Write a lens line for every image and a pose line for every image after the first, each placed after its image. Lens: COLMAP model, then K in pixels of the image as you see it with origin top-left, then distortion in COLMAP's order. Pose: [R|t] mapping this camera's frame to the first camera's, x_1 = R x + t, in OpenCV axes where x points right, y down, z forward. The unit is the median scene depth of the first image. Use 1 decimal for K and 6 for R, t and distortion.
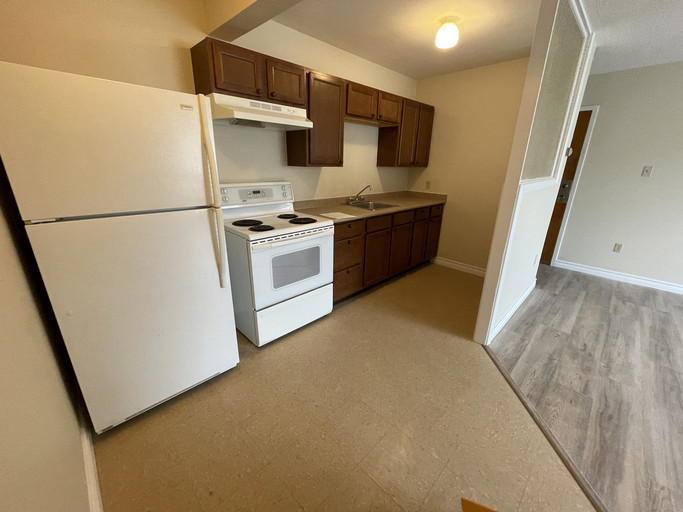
lens RADIAL K [[282.0, 0, 341.5], [0, 282.0, 256.0], [0, 0, 1]] dist [-0.000849, -0.000410]
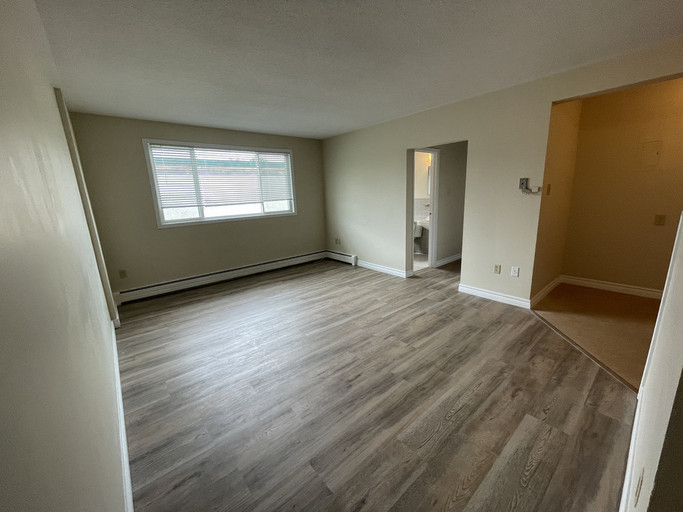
lens RADIAL K [[282.0, 0, 341.5], [0, 282.0, 256.0], [0, 0, 1]] dist [-0.000849, -0.000410]
pose [[-0.996950, -0.002678, 0.077999, 1.314936], [0.038783, 0.850275, 0.524907, -0.491880], [-0.067726, 0.526331, -0.847578, 1.531698]]
